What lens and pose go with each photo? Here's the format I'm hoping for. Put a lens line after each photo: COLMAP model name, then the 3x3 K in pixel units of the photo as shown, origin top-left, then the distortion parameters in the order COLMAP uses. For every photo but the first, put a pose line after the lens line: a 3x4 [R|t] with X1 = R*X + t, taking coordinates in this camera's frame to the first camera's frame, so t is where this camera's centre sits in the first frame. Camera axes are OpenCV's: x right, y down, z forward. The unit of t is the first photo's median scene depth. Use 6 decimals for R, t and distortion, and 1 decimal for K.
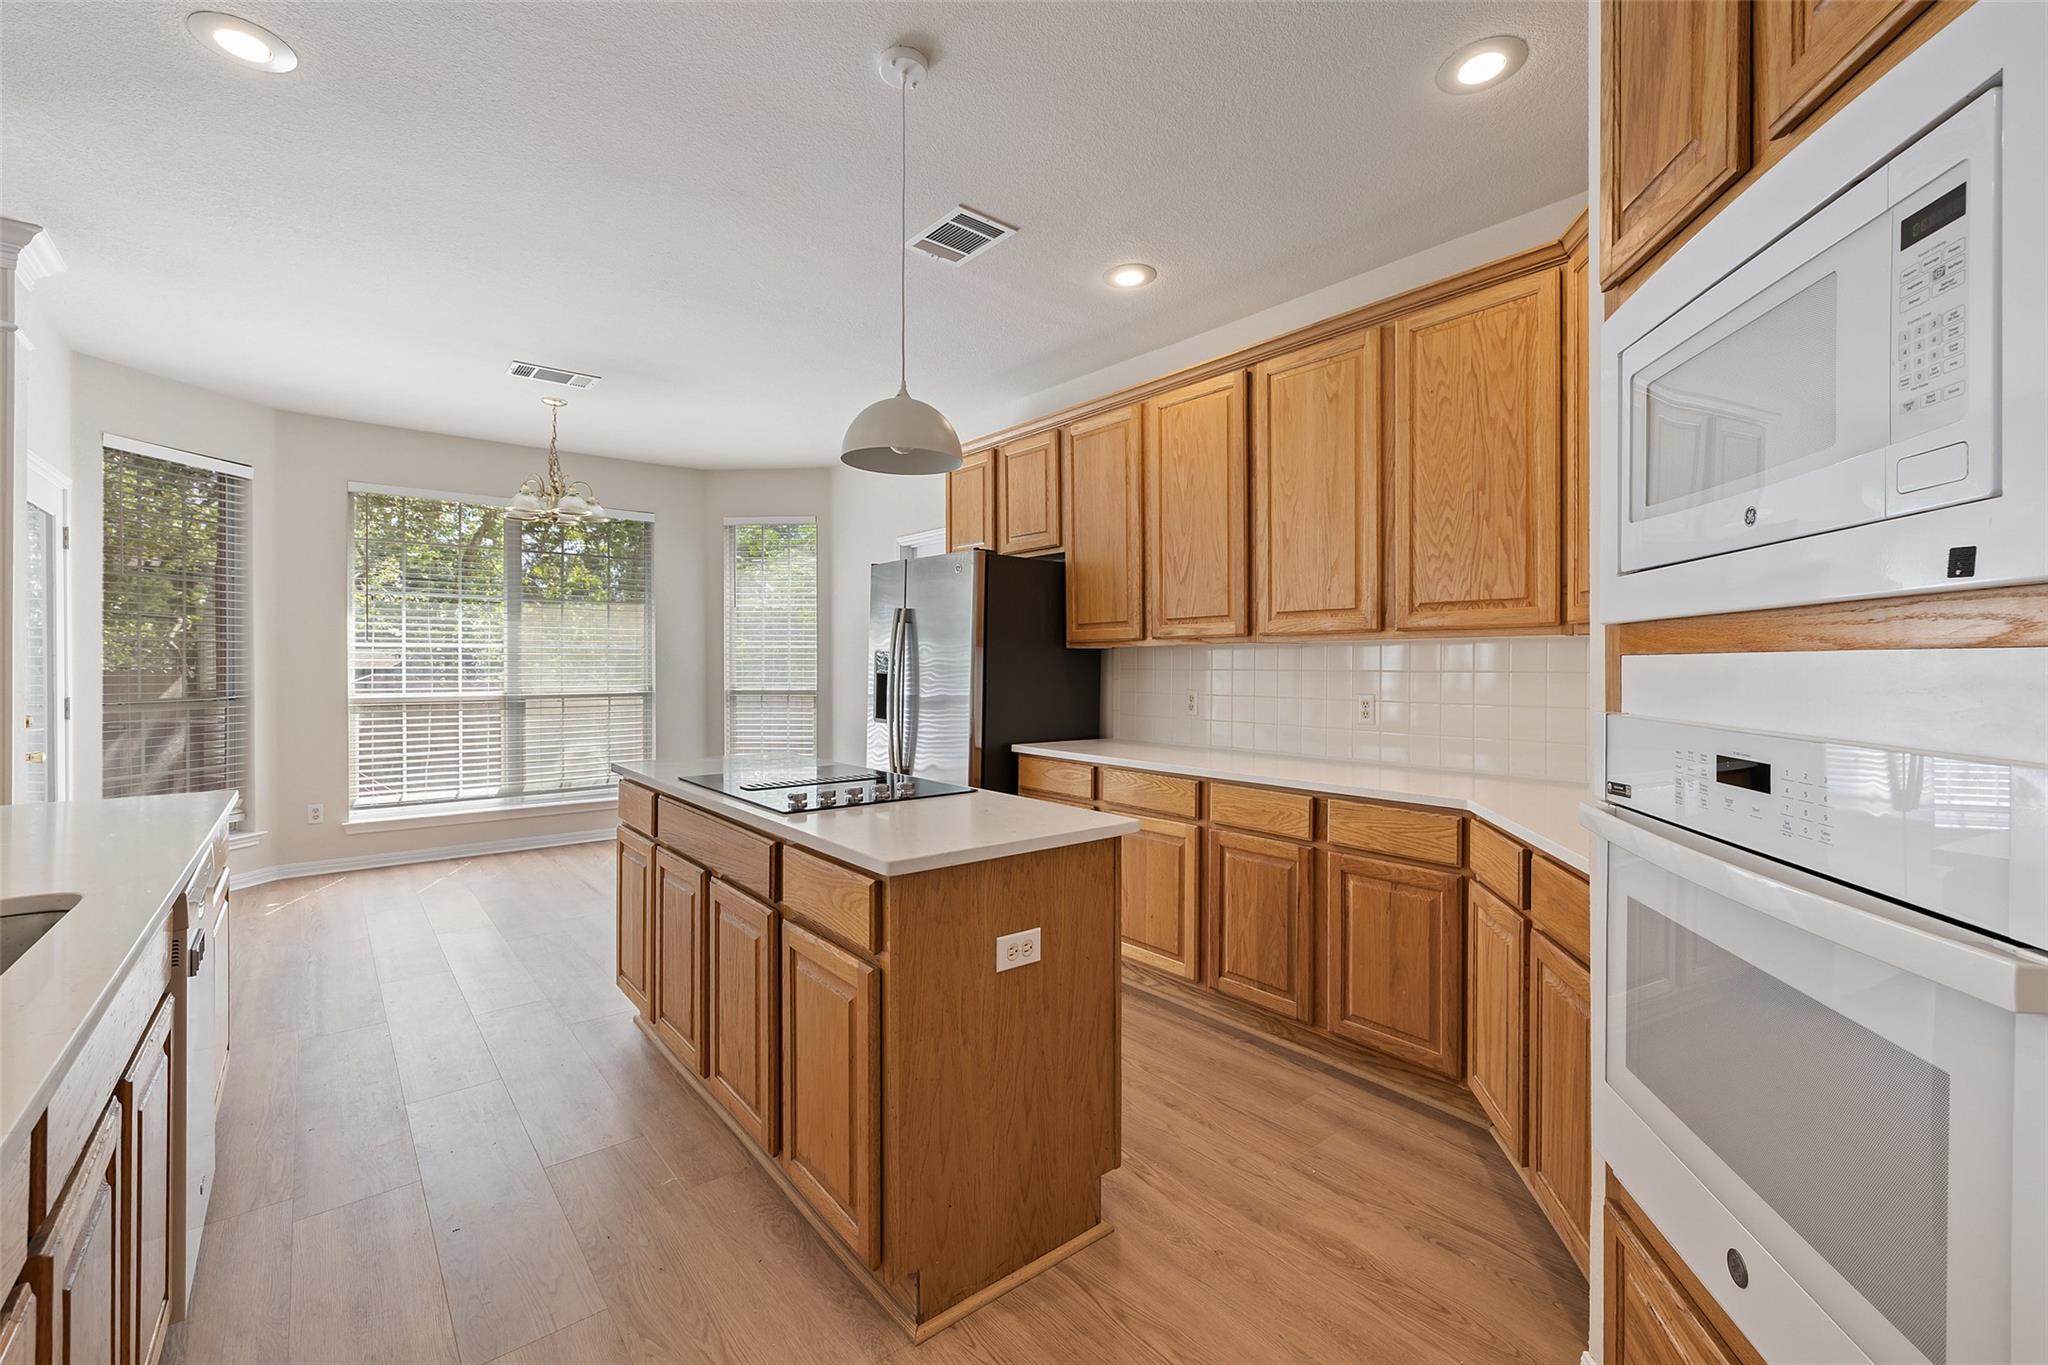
lens RADIAL K [[866.7, 0, 1012.9], [0, 866.7, 678.8], [0, 0, 1]] dist [-0.001539, -0.000509]
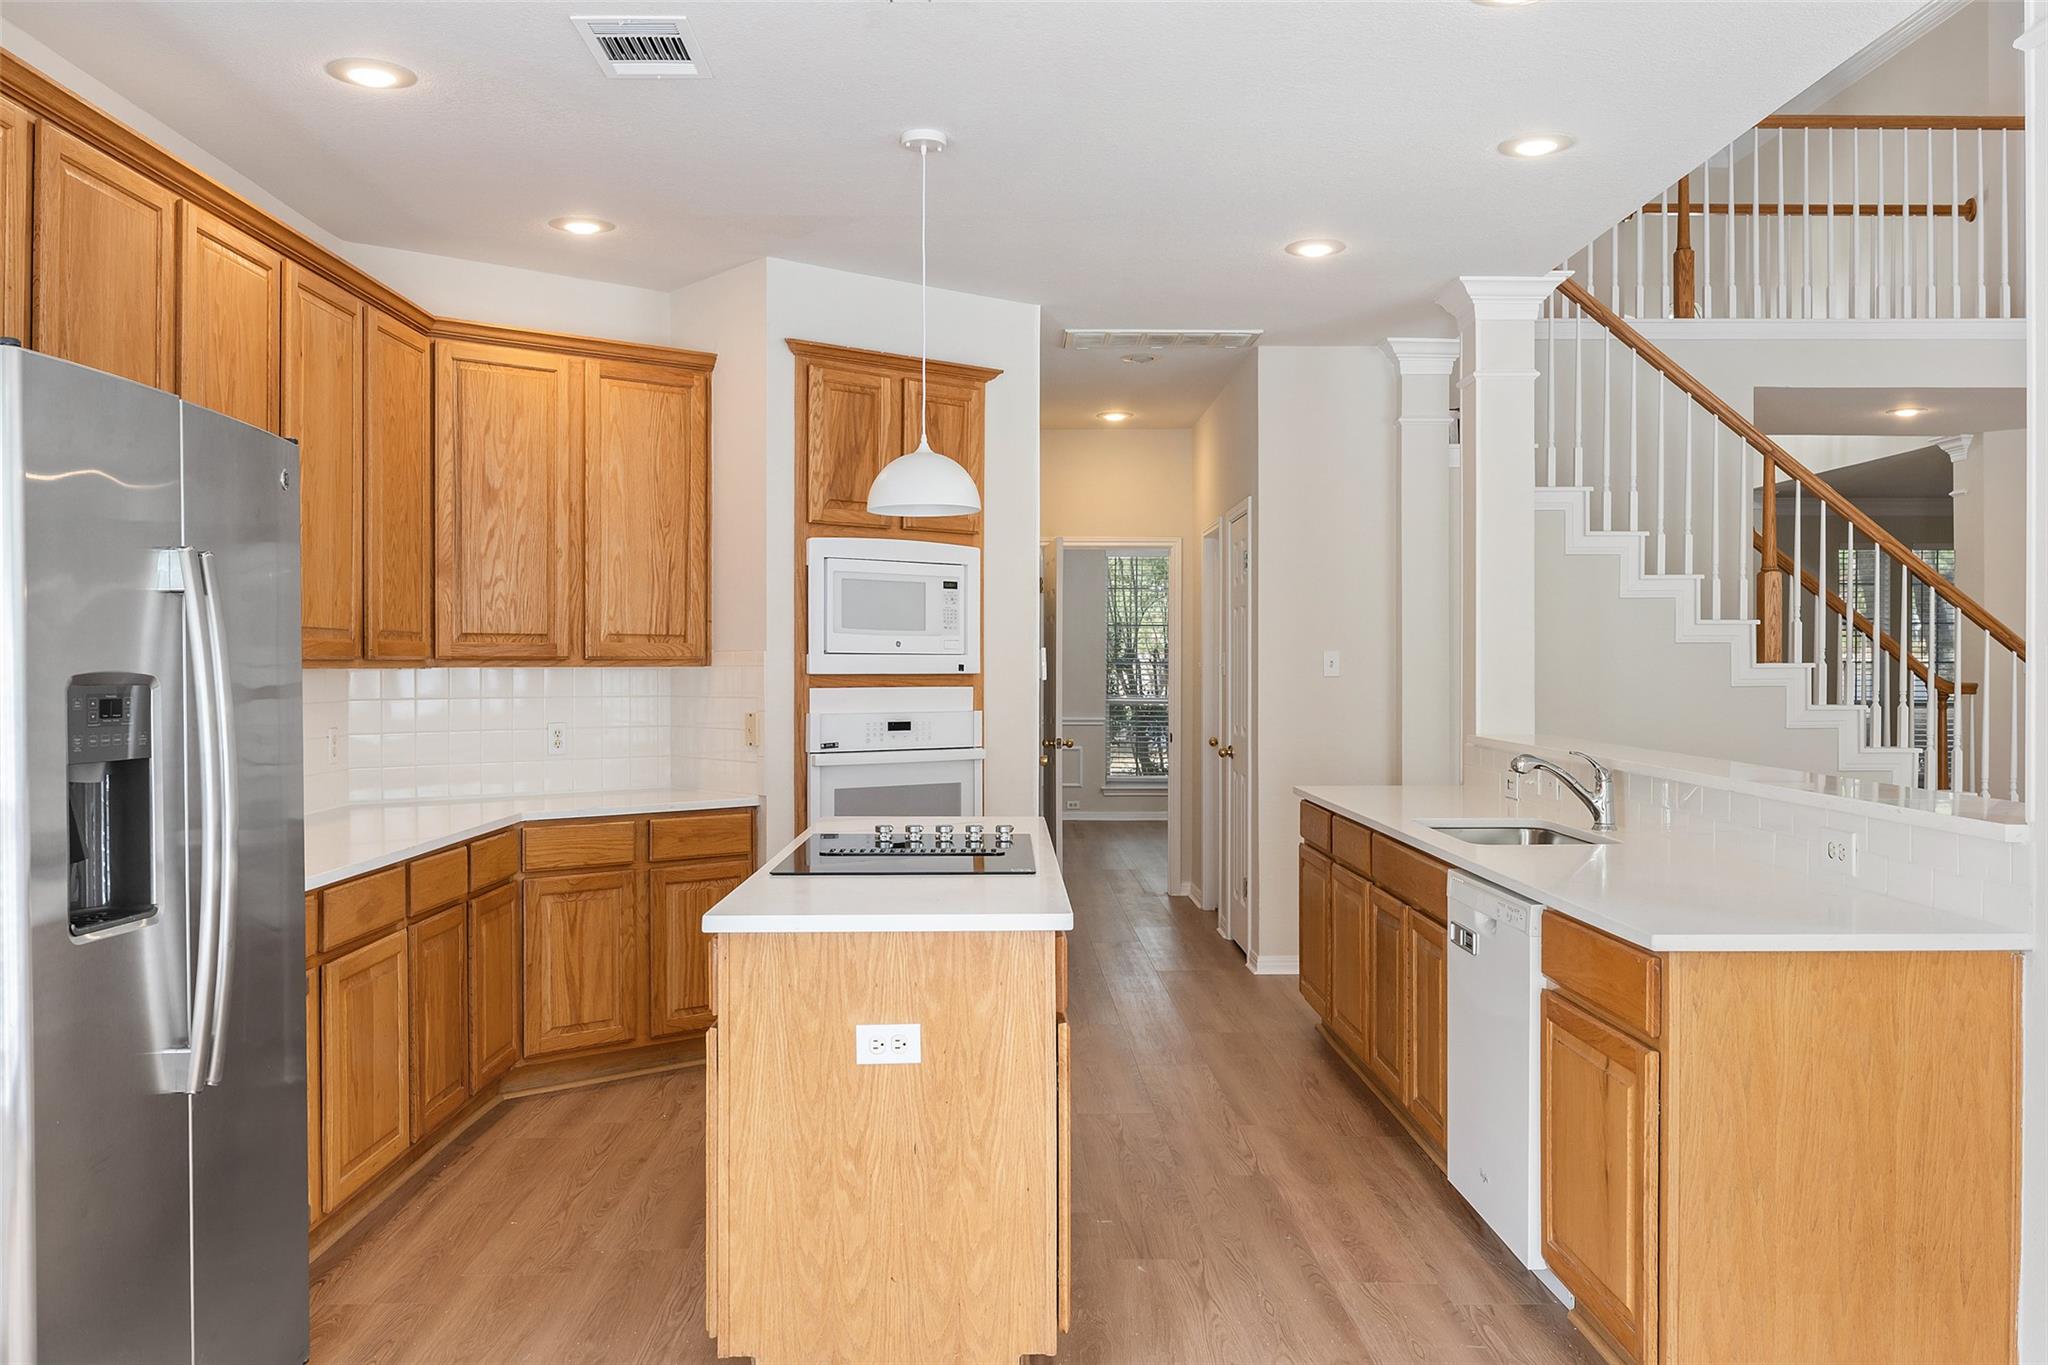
lens RADIAL K [[2653.5, 0, 1024.0], [0, 2653.5, 682.5], [0, 0, 1]] dist [0.000903, -0.002370]
pose [[-0.818223, -0.017743, 0.574626, -1.967687], [0.001933, 0.999433, 0.033612, -0.144956], [-0.574897, 0.028612, -0.817725, 3.355964]]
